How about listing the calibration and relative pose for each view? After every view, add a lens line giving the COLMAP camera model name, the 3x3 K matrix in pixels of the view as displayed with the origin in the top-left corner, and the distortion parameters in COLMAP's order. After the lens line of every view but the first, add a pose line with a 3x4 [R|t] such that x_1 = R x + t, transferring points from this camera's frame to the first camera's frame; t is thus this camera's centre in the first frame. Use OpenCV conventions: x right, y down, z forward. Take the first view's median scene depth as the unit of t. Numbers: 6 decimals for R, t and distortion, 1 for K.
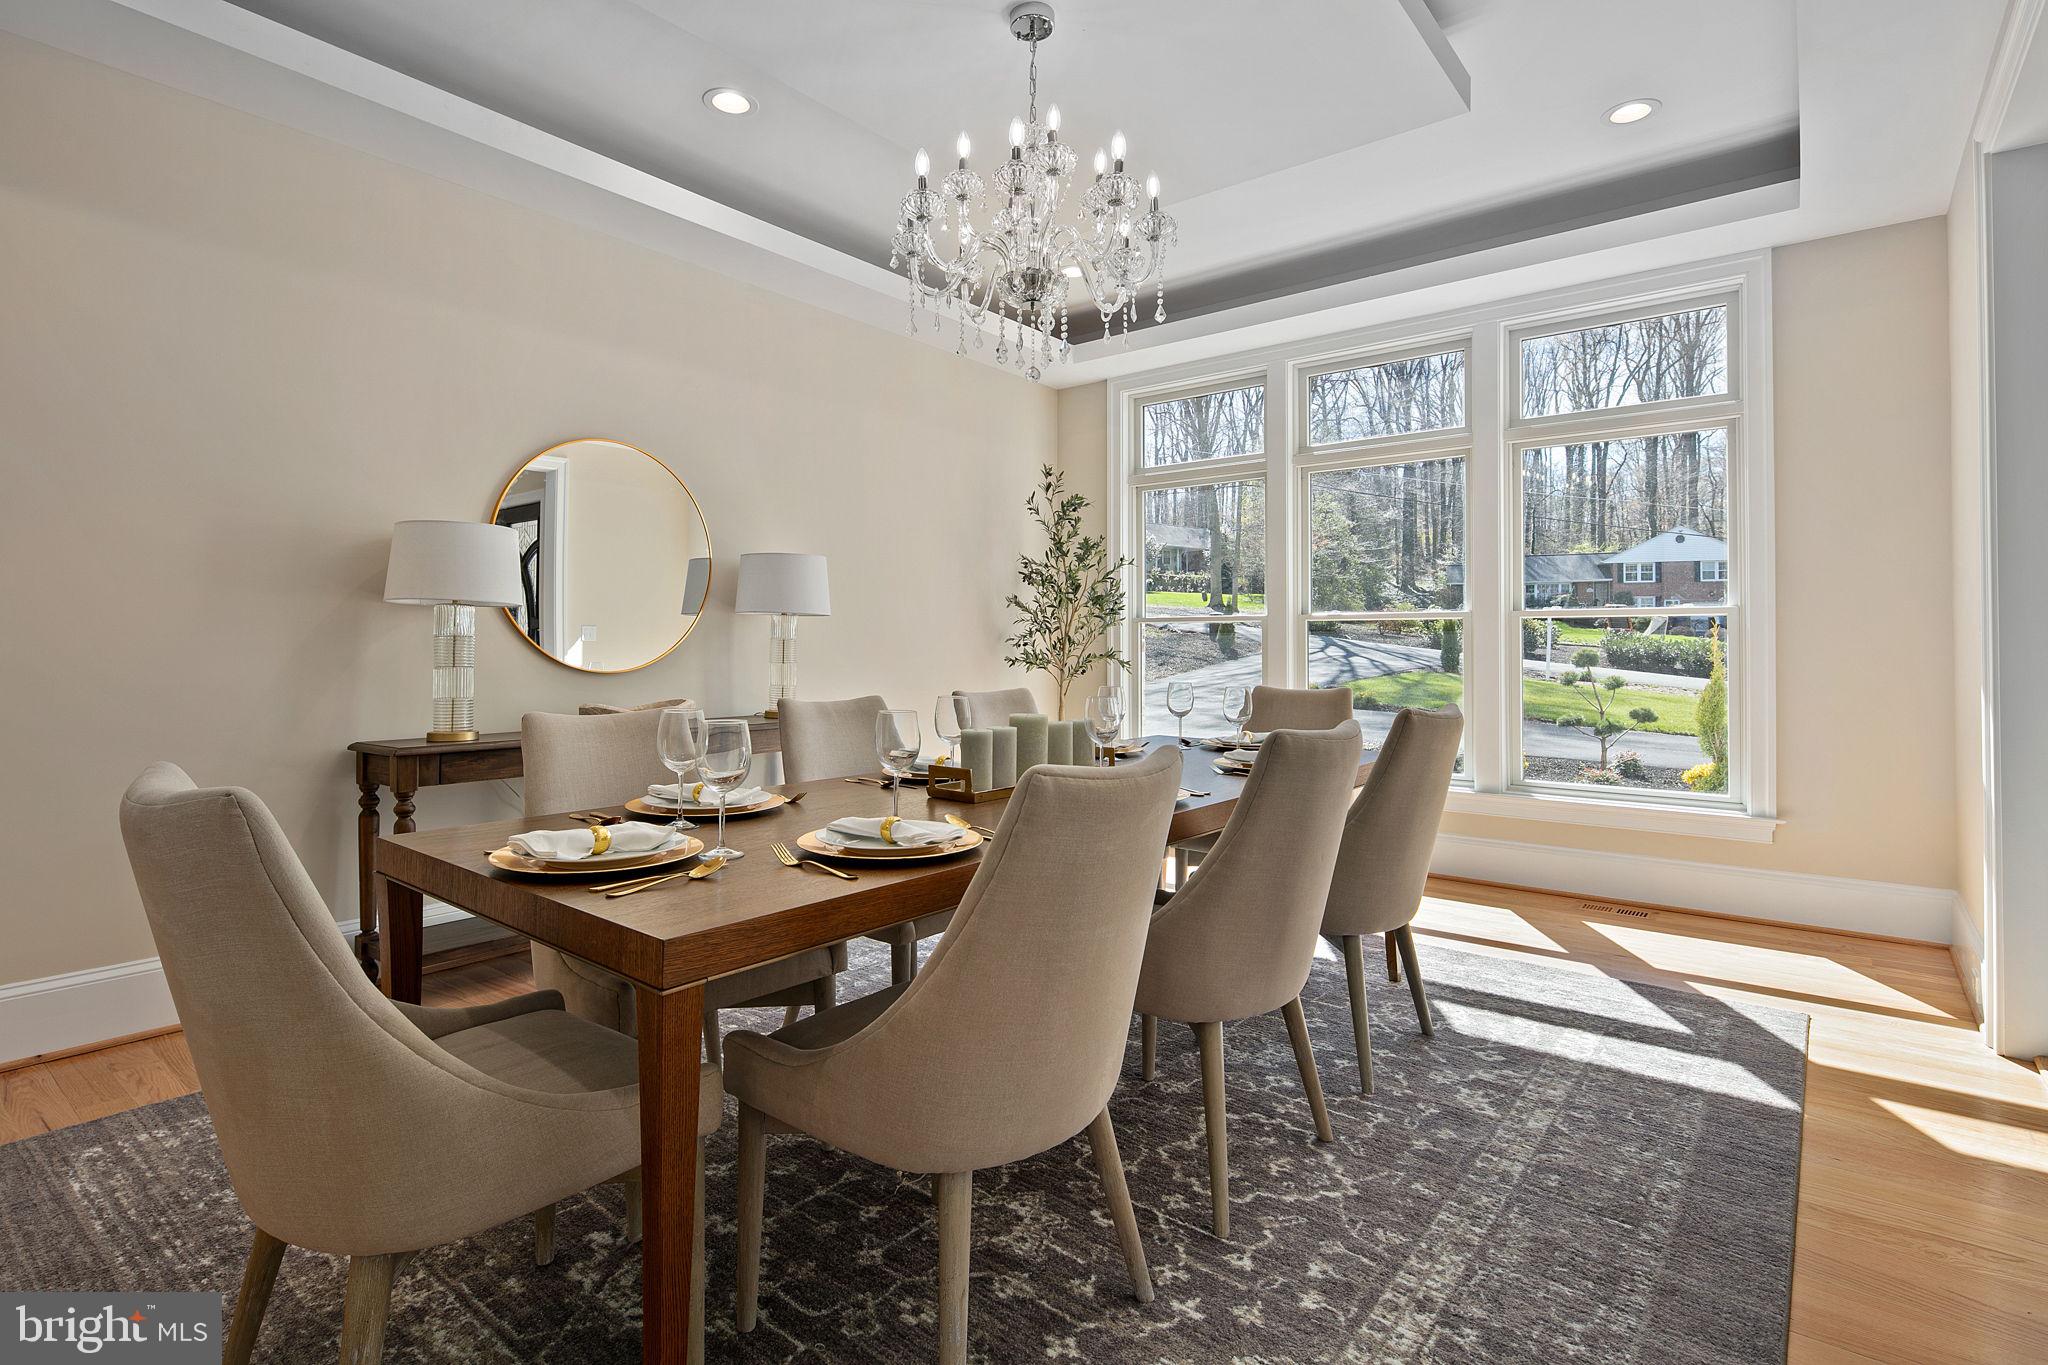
lens RADIAL K [[989.7, 0, 1010.5], [0, 989.7, 634.1], [0, 0, 1]] dist [0.002957, -0.000847]
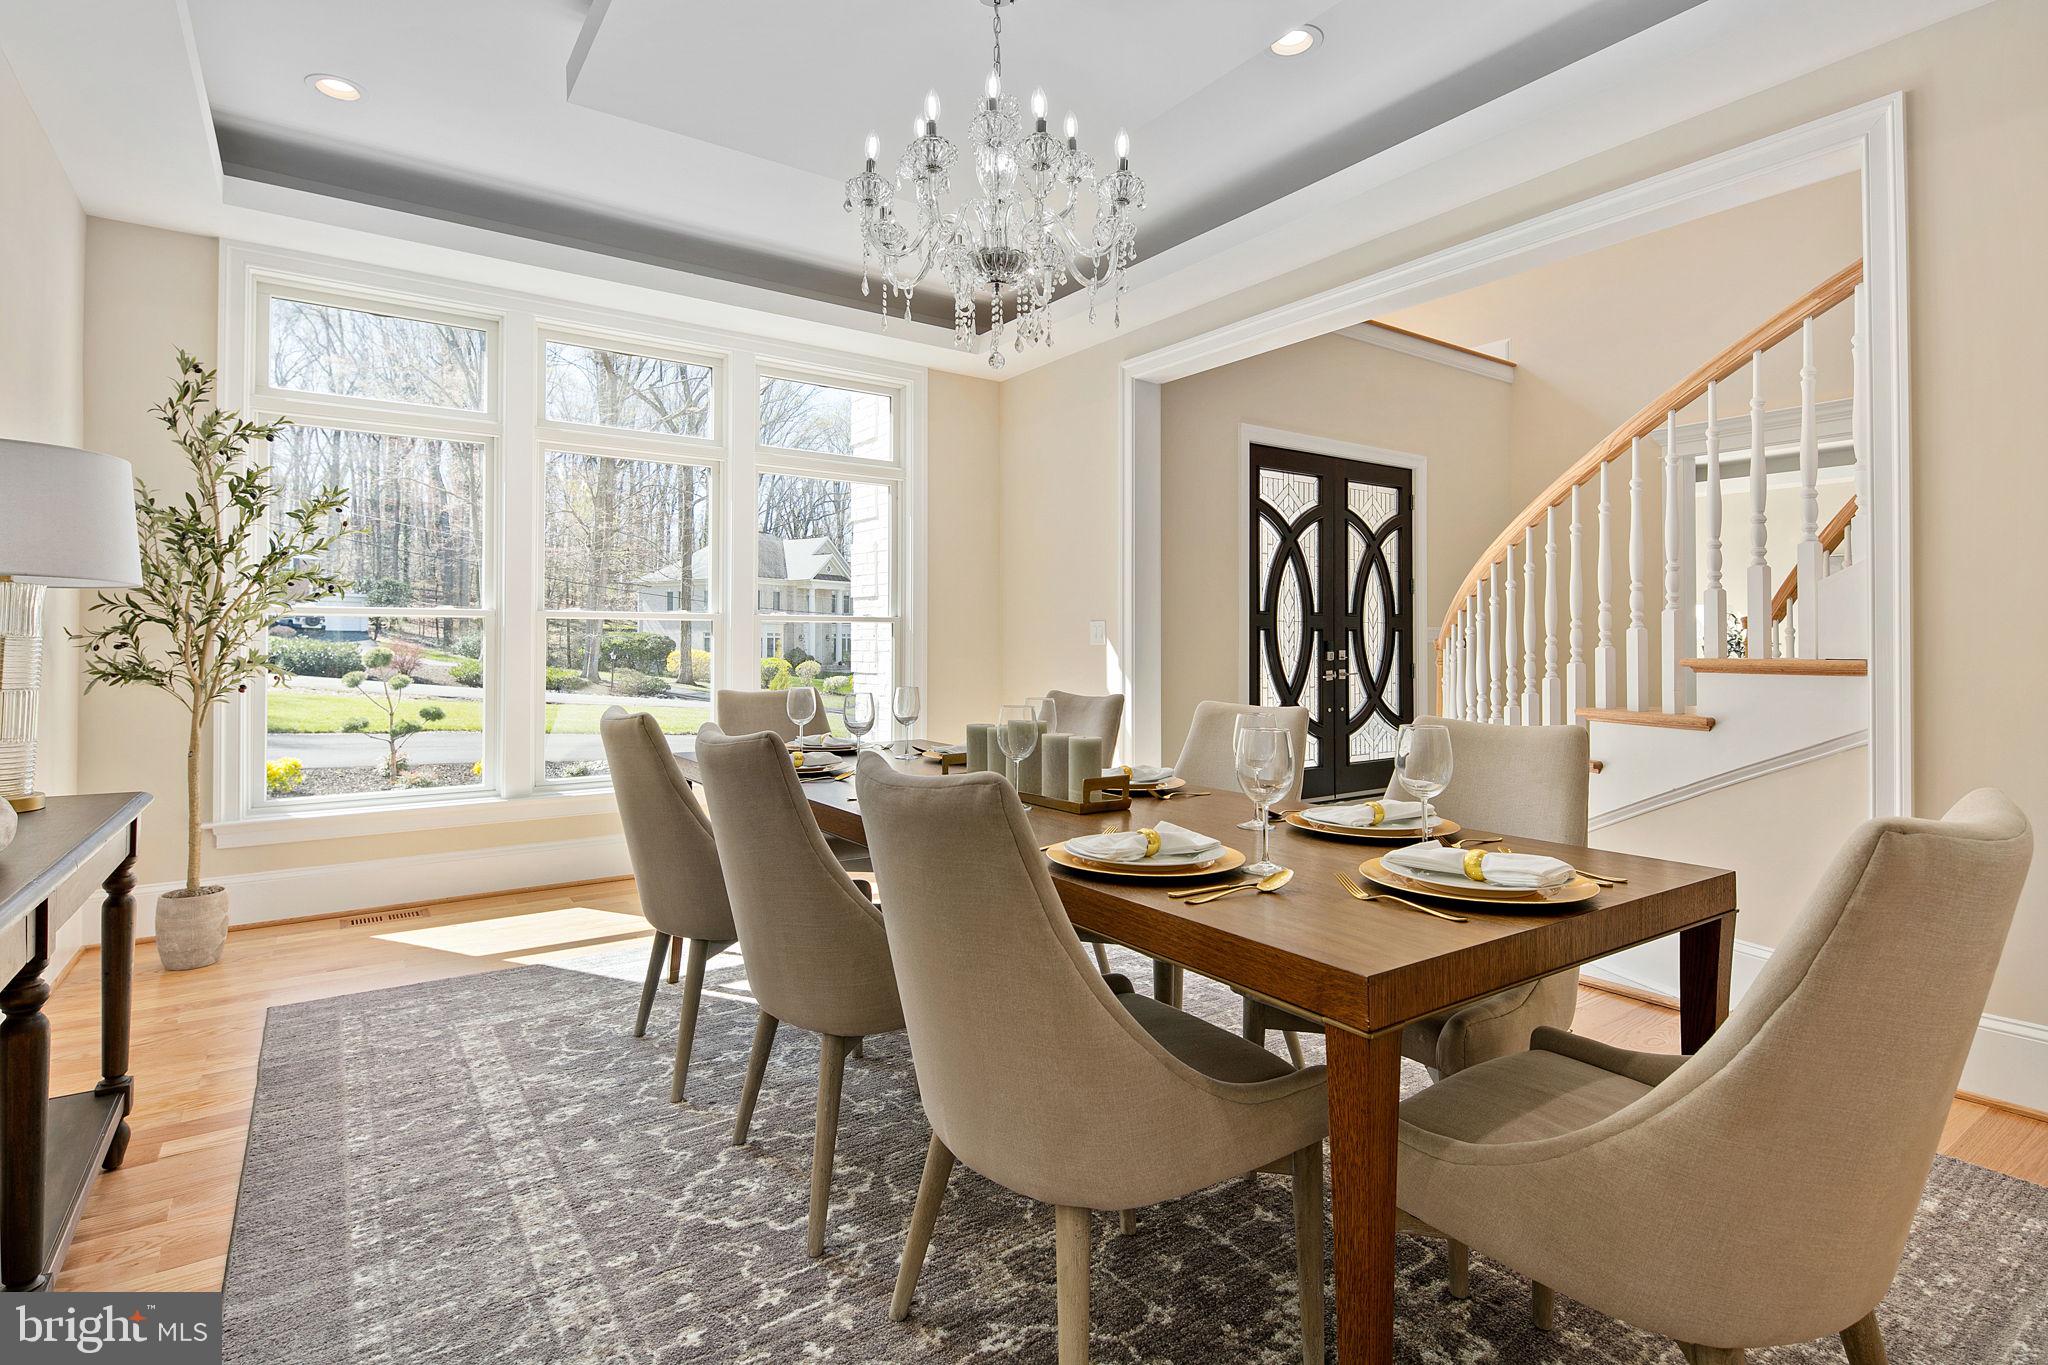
lens RADIAL K [[989.7, 0, 1036.3], [0, 989.7, 626.5], [0, 0, 1]] dist [0.002957, -0.000847]
pose [[0.272332, 0.013200, 0.962113, -0.396457], [-0.006306, 0.999909, -0.011934, 0.000626], [-0.962183, -0.002817, 0.272390, 0.320253]]
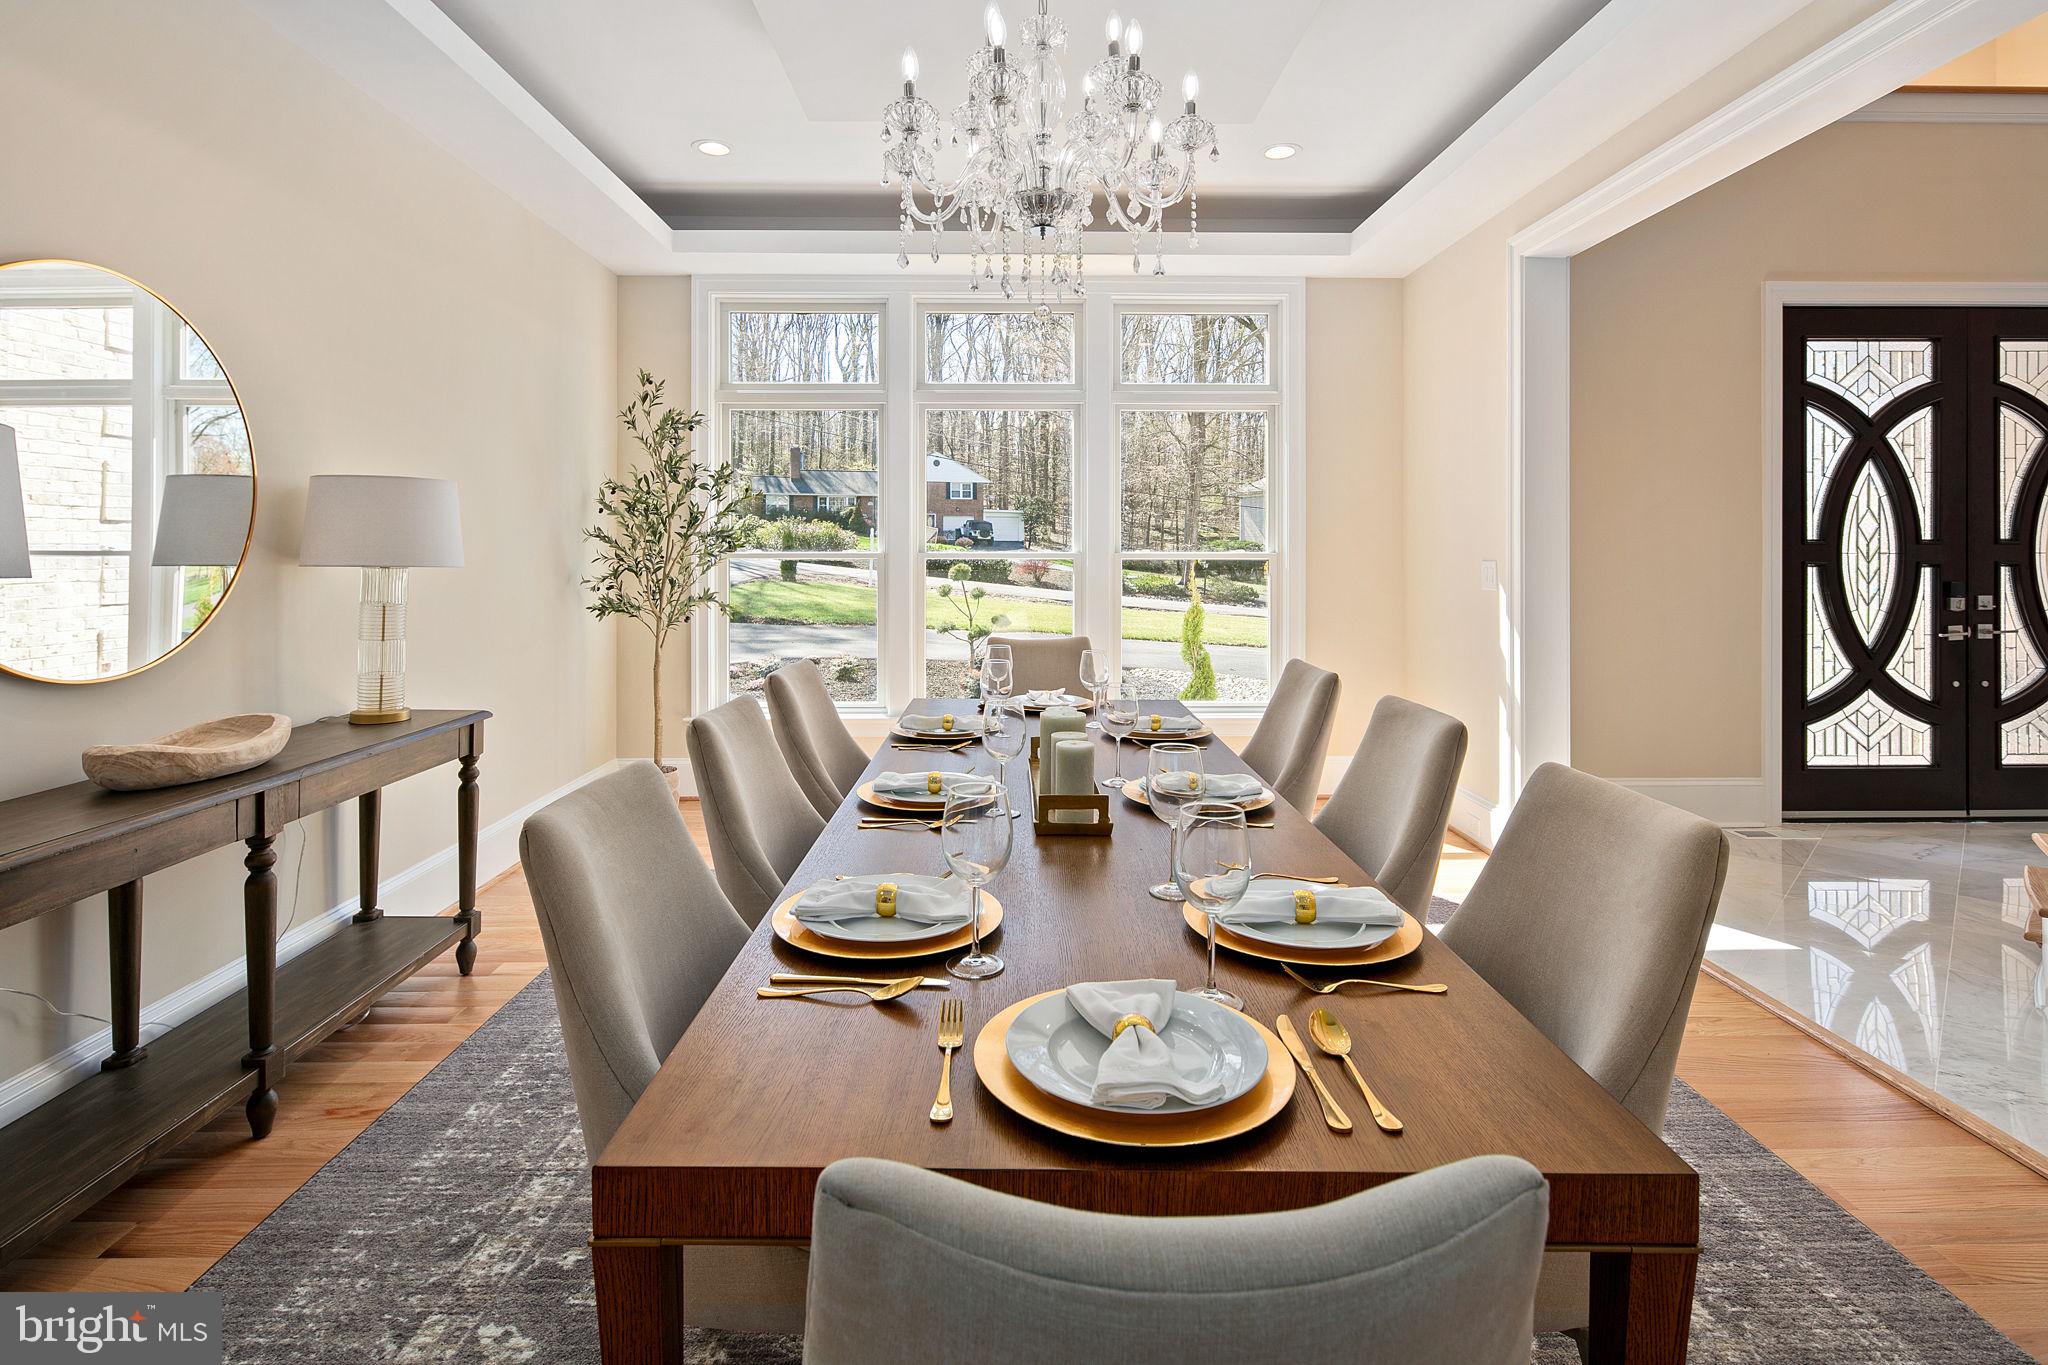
lens RADIAL K [[989.7, 0, 1024.7], [0, 989.7, 548.8], [0, 0, 1]] dist [0.002957, -0.000847]
pose [[0.769398, -0.001790, 0.638767, -0.244589], [-0.003616, 0.999968, 0.007158, -0.029054], [-0.638759, -0.007817, 0.769367, 0.163892]]
